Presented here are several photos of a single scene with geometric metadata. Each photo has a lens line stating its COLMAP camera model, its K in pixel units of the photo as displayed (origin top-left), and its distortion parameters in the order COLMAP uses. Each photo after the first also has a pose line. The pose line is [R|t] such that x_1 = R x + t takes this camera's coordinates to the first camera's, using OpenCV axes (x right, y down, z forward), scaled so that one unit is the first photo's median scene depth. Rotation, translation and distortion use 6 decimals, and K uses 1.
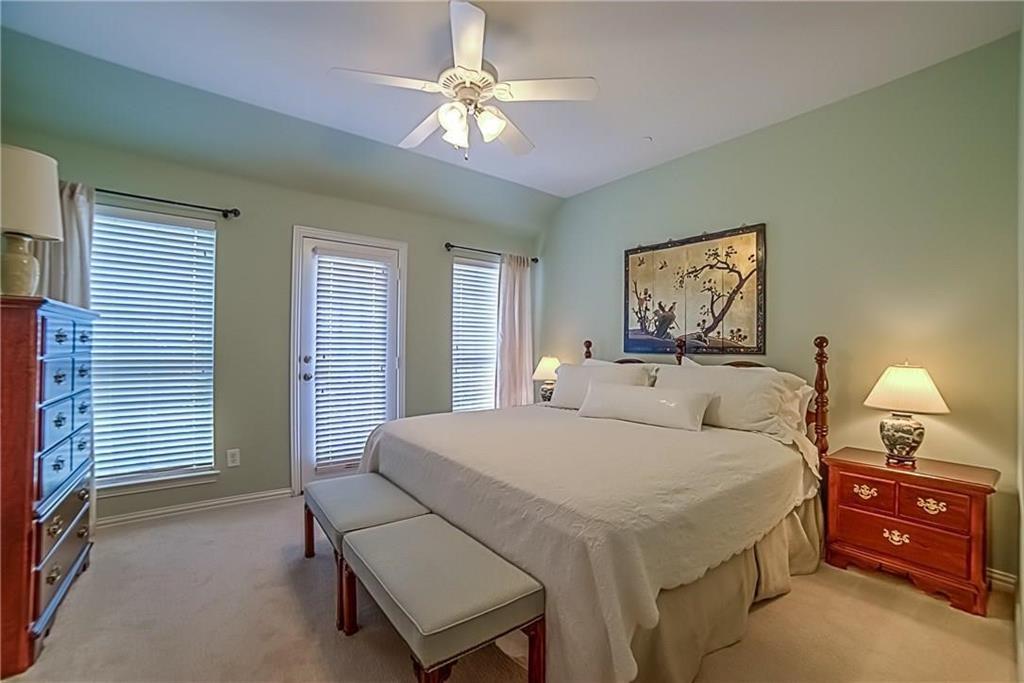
lens RADIAL K [[423.3, 0, 522.7], [0, 423.3, 346.4], [0, 0, 1]] dist [-0.103893, 0.035329]
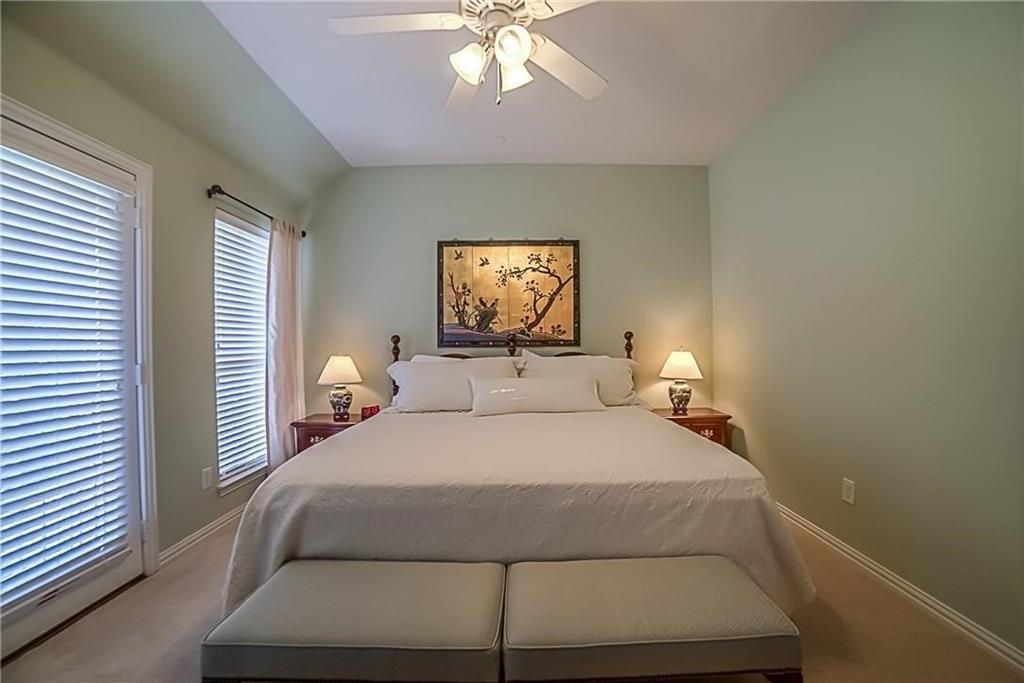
lens RADIAL K [[423.3, 0, 522.7], [0, 423.3, 346.4], [0, 0, 1]] dist [-0.103893, 0.035329]
pose [[0.622167, -0.024777, 0.782493, -0.456252], [0.012998, 0.999688, 0.021319, -0.007151], [-0.782777, -0.003093, 0.622295, 0.294112]]
